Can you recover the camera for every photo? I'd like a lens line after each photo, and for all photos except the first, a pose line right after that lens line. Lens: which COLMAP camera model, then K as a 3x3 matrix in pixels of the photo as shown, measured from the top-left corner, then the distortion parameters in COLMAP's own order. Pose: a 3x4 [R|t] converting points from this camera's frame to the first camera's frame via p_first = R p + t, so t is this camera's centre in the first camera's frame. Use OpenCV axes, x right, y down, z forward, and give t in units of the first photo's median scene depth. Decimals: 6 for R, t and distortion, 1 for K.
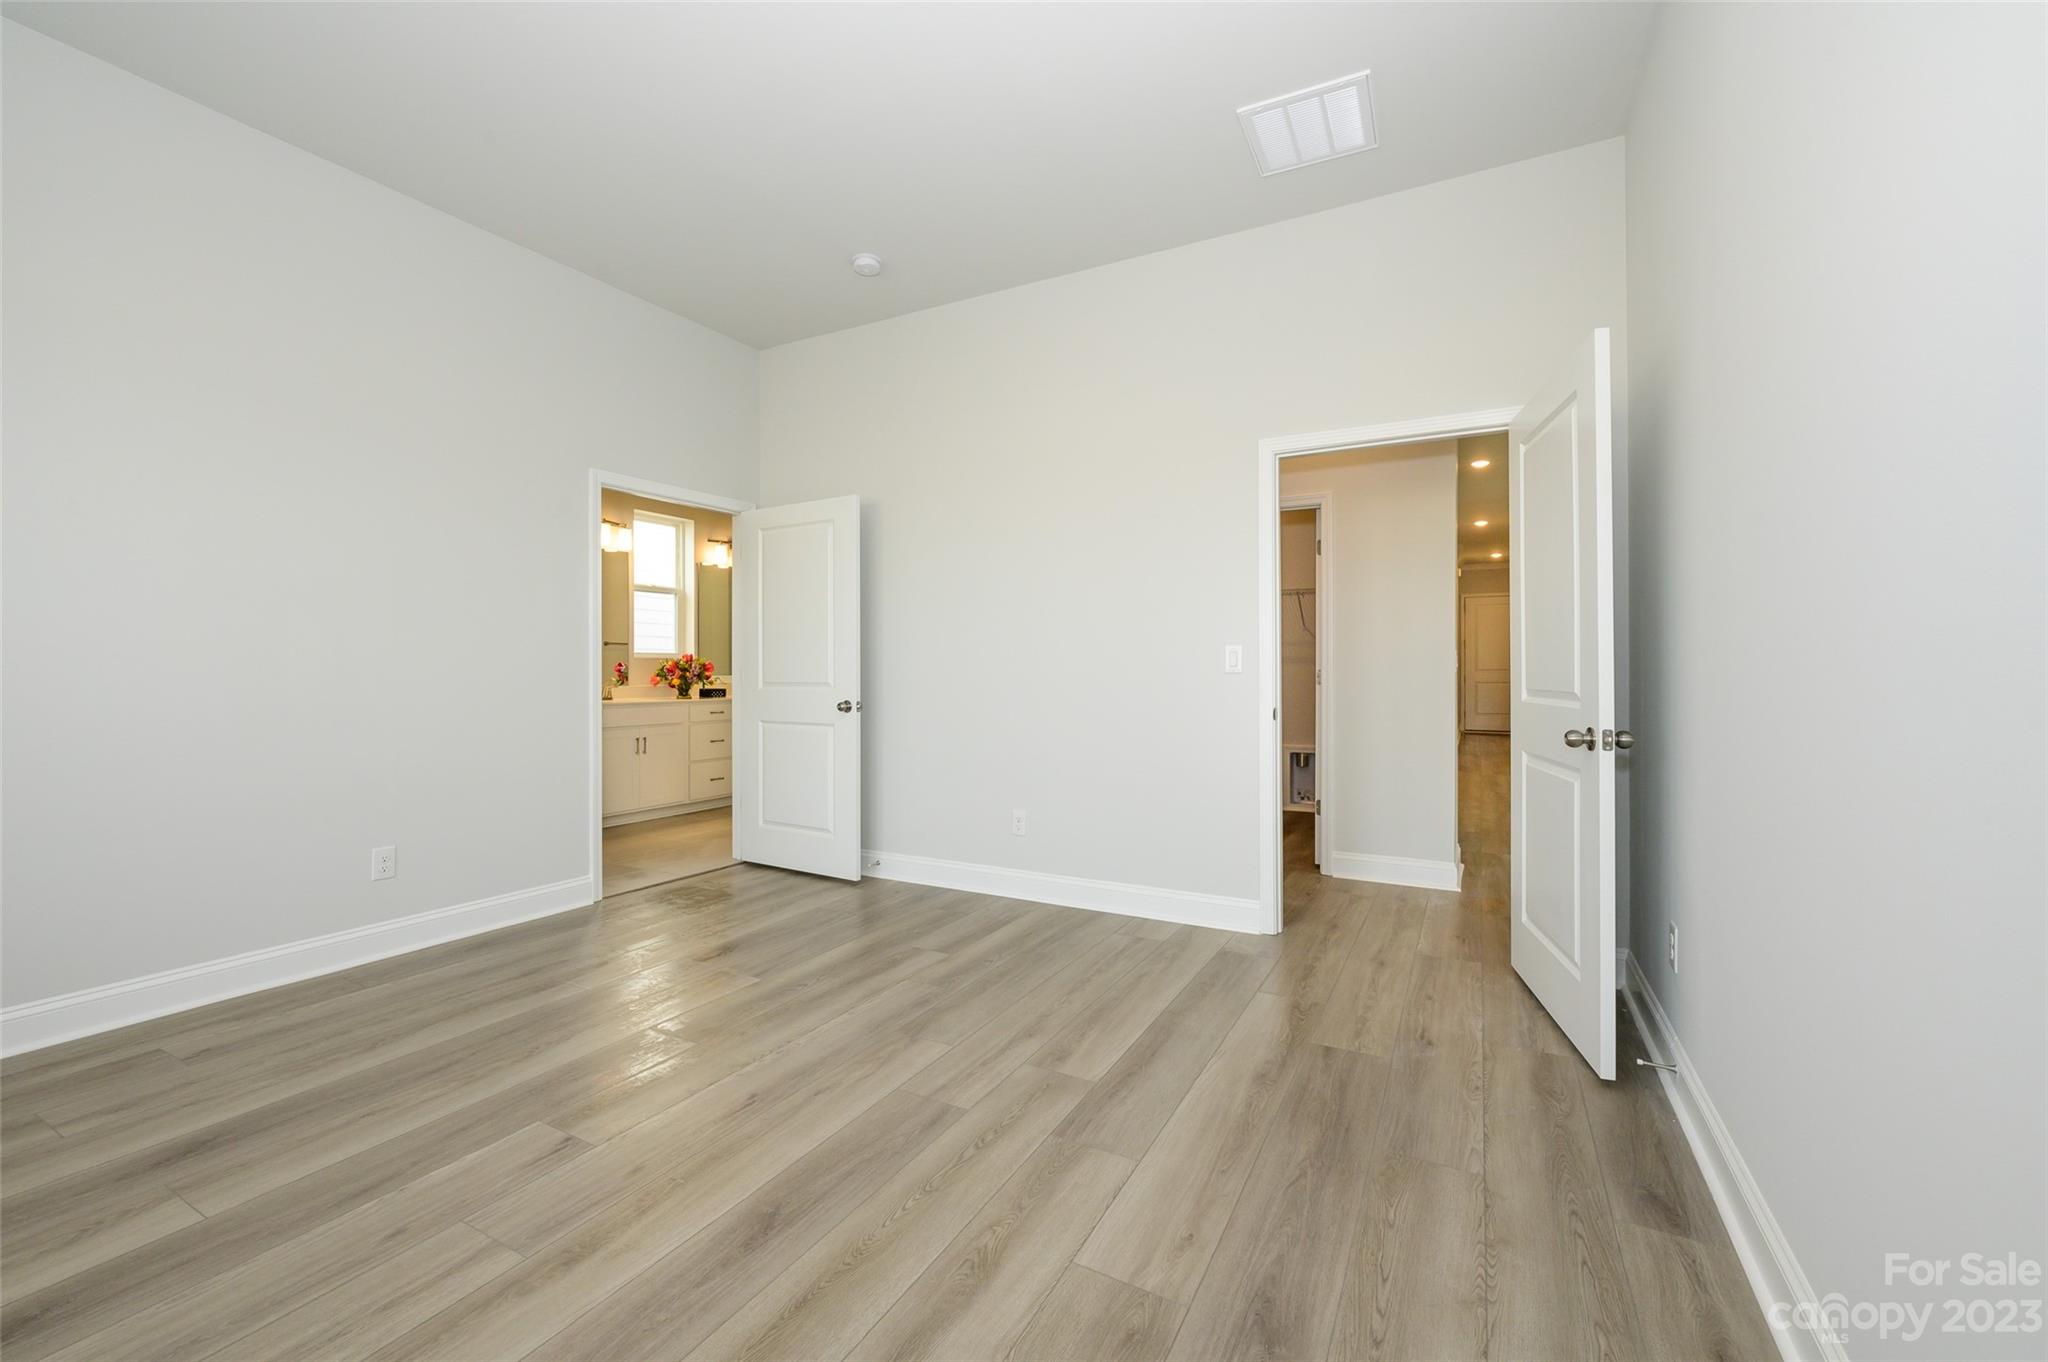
lens RADIAL K [[832.0, 0, 1027.1], [0, 832.0, 678.7], [0, 0, 1]] dist [0.000411, -0.000372]
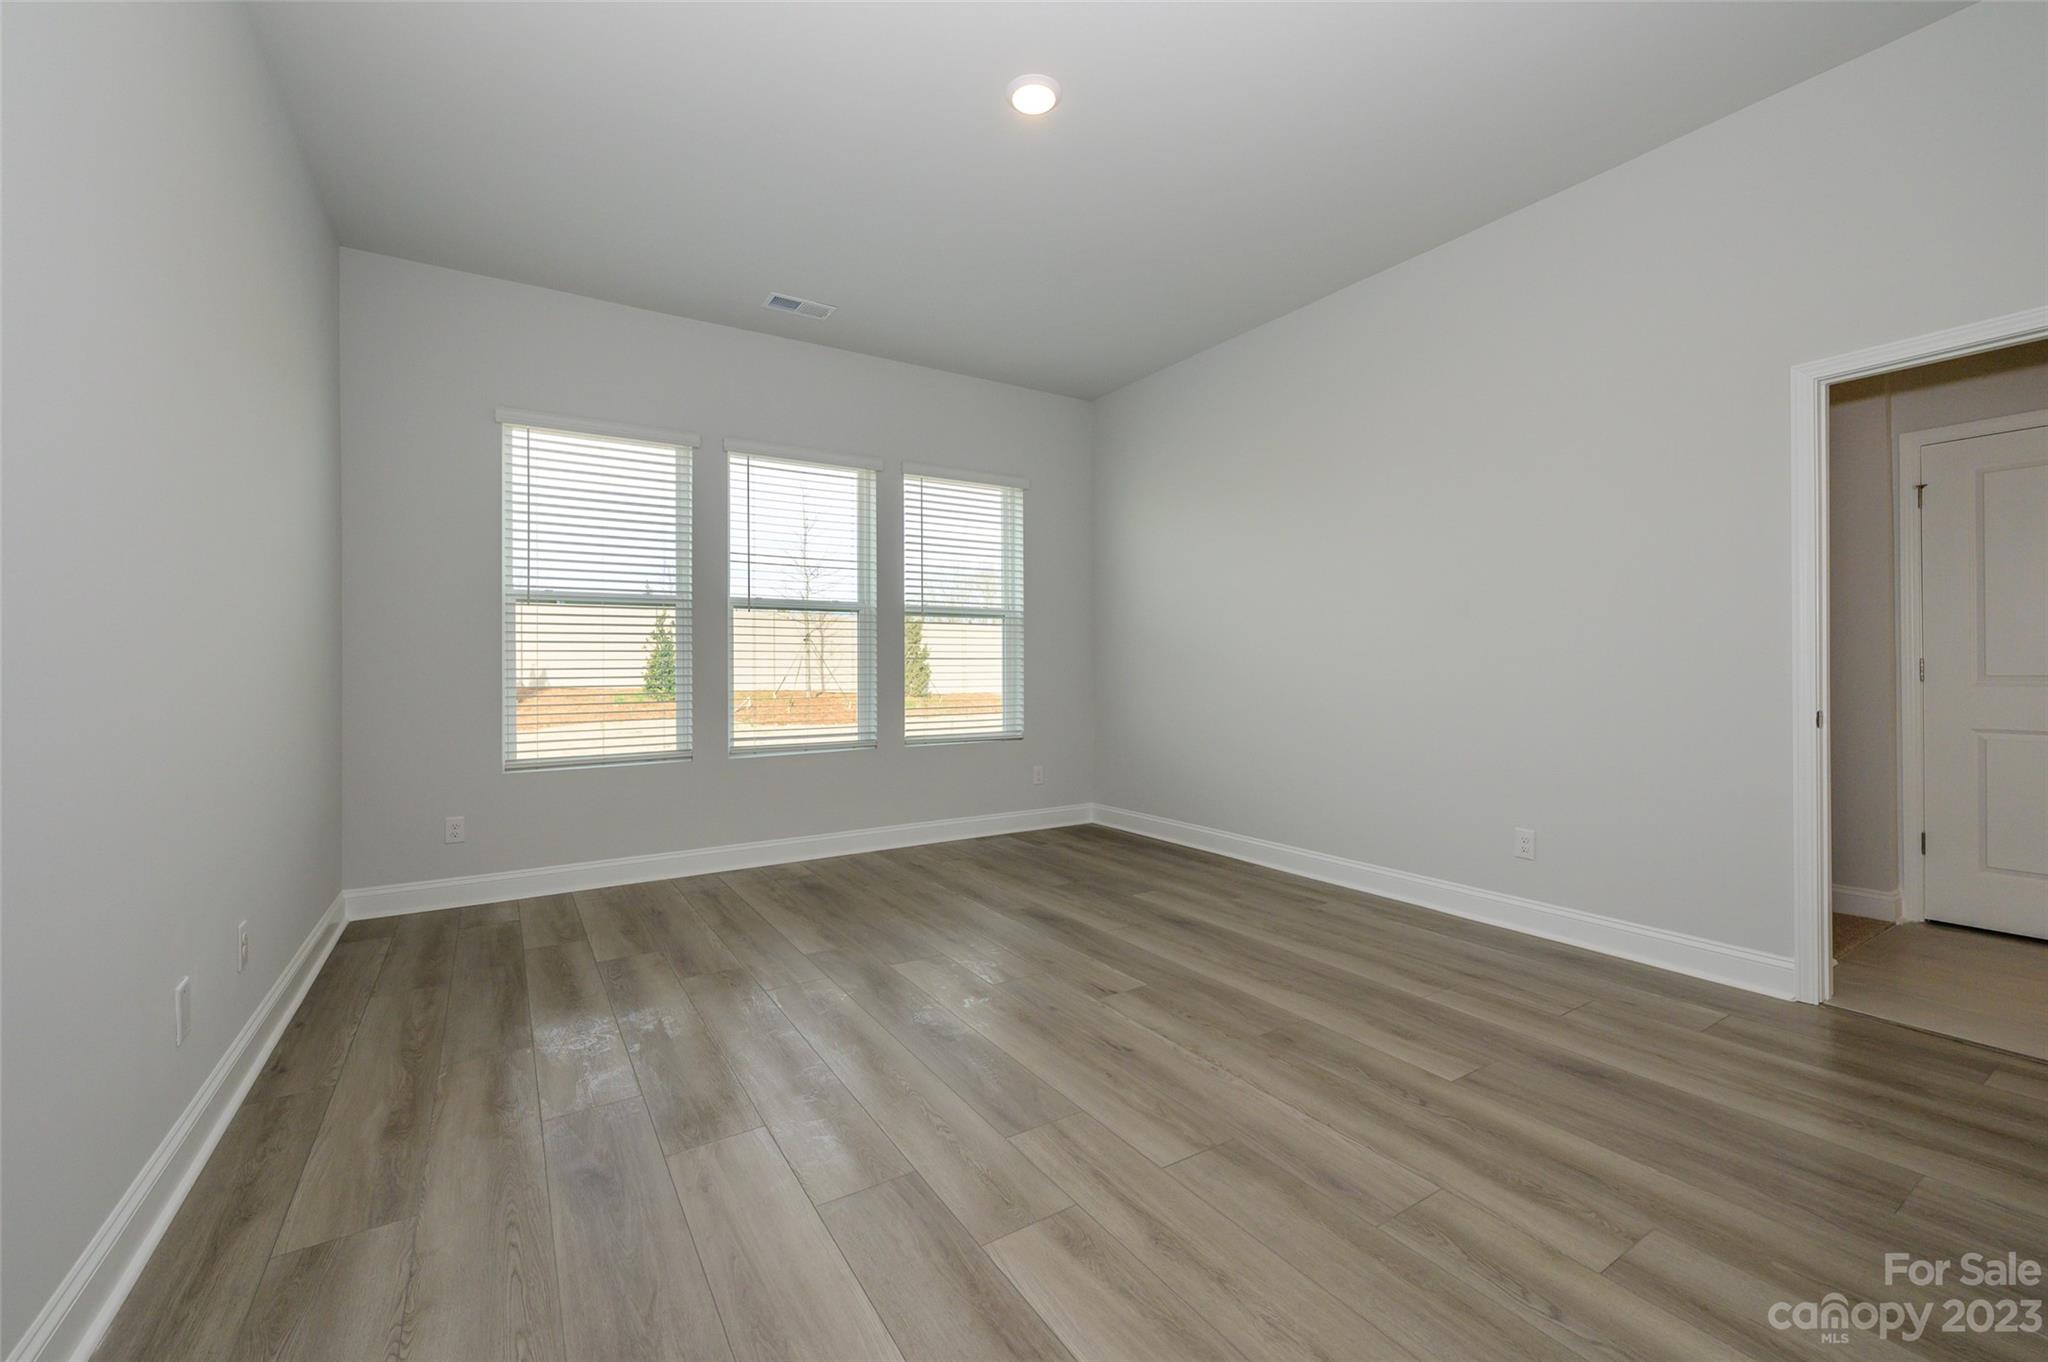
lens RADIAL K [[832.0, 0, 1017.8], [0, 832.0, 671.6], [0, 0, 1]] dist [0.000411, -0.000372]
pose [[-0.489535, 0.005922, -0.871963, 0.662656], [-0.005060, 0.999941, 0.009633, -0.008492], [0.871969, 0.009128, -0.489476, 1.330333]]
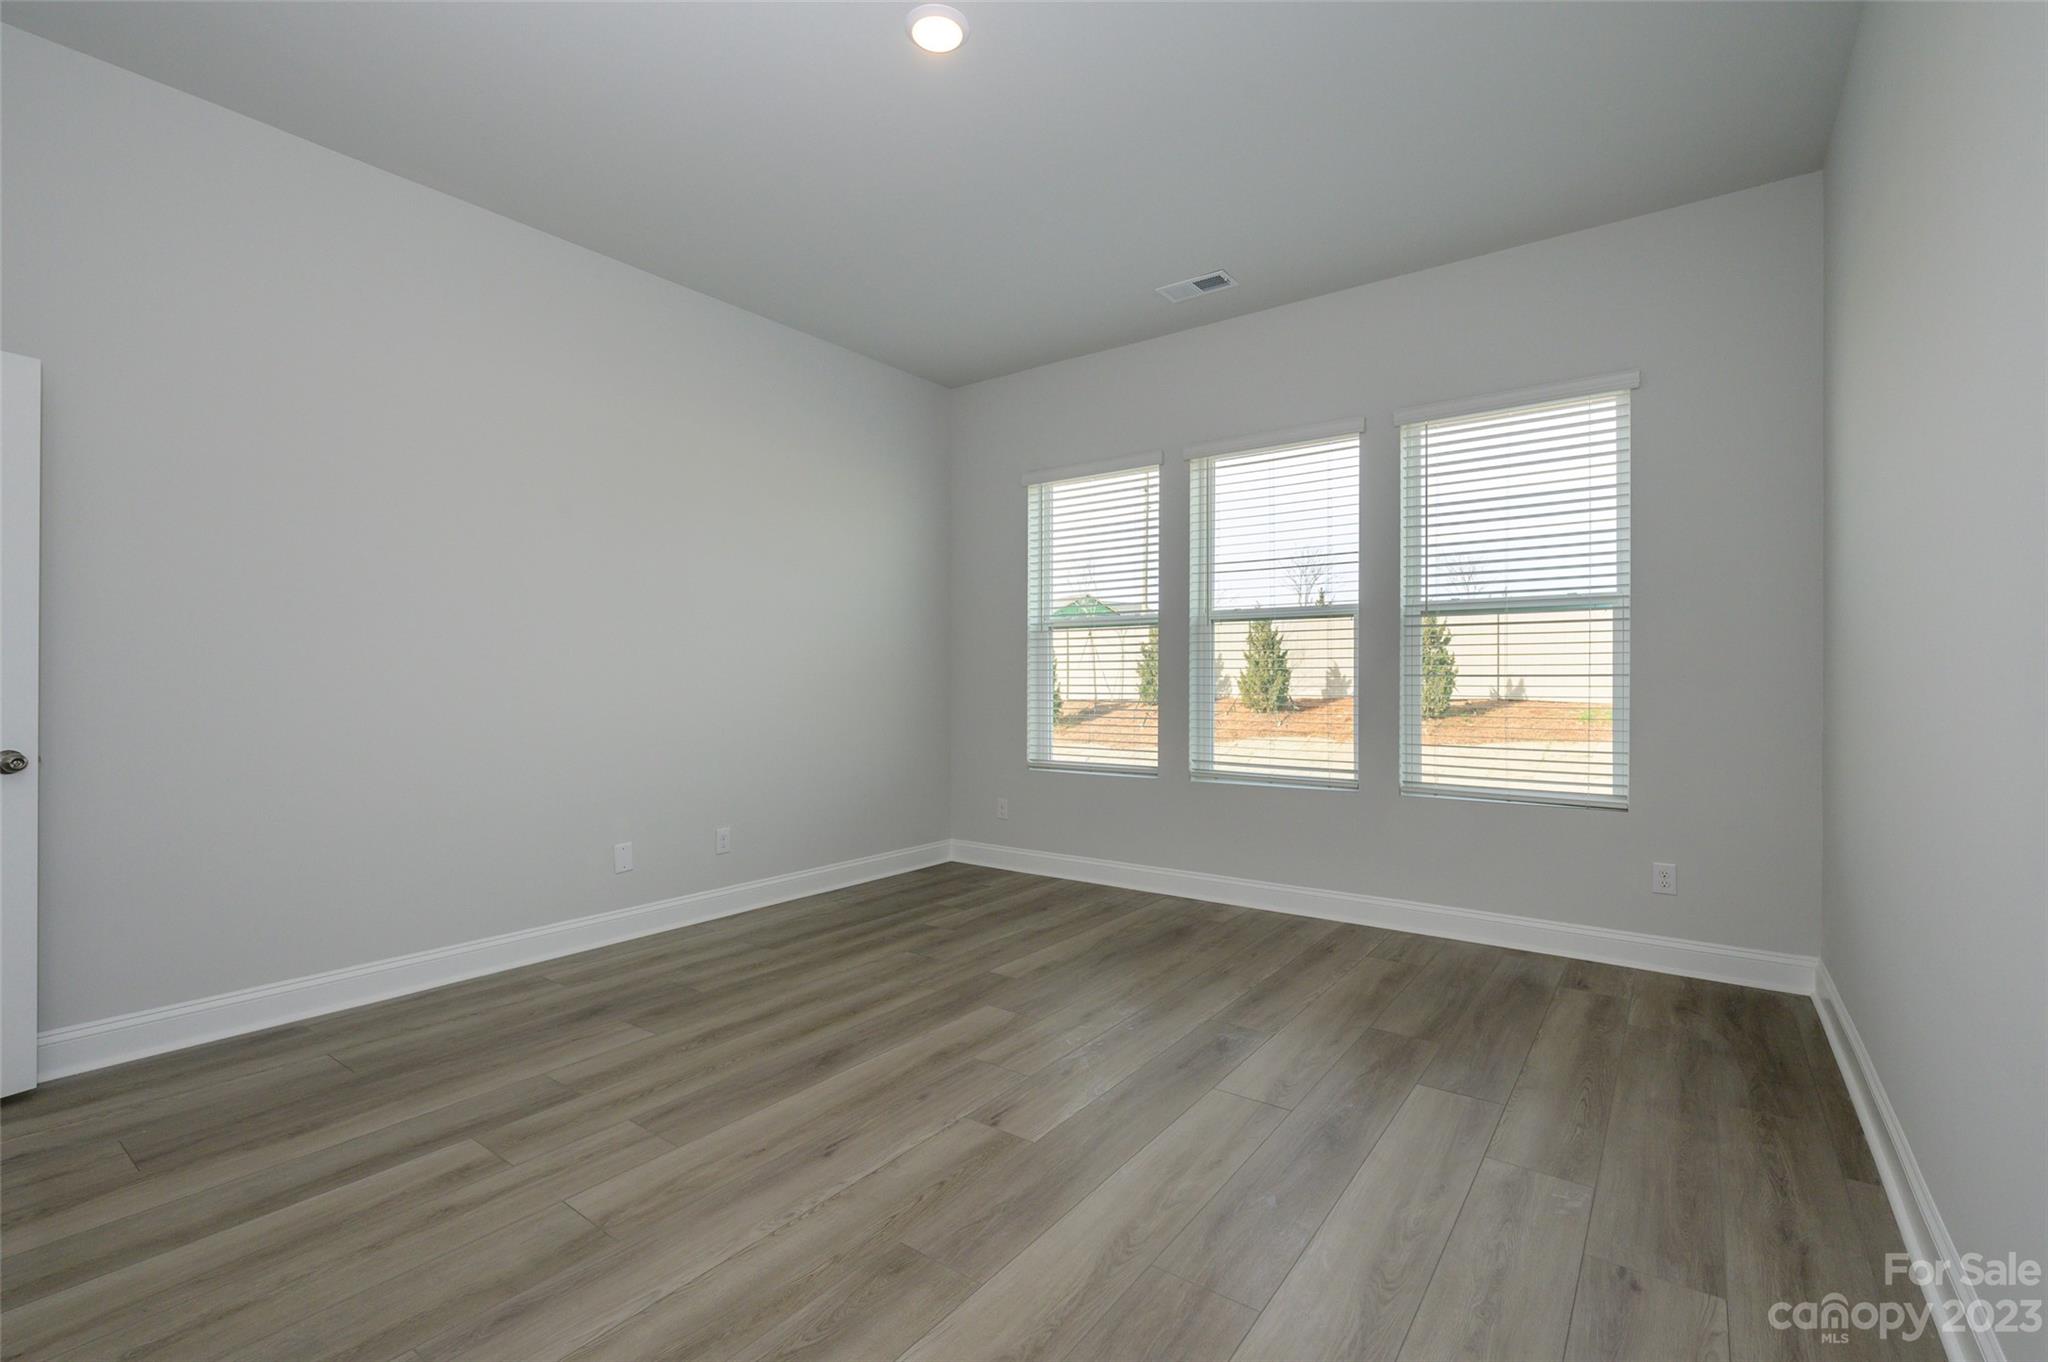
lens RADIAL K [[901.6, 0, 1022.0], [0, 901.6, 681.1], [0, 0, 1]] dist [-0.000076, 0.000161]
pose [[-0.989939, -0.001650, 0.141488, -0.646983], [0.000605, 0.999874, 0.015893, -0.038404], [-0.141497, 0.015818, -0.989812, 1.848340]]
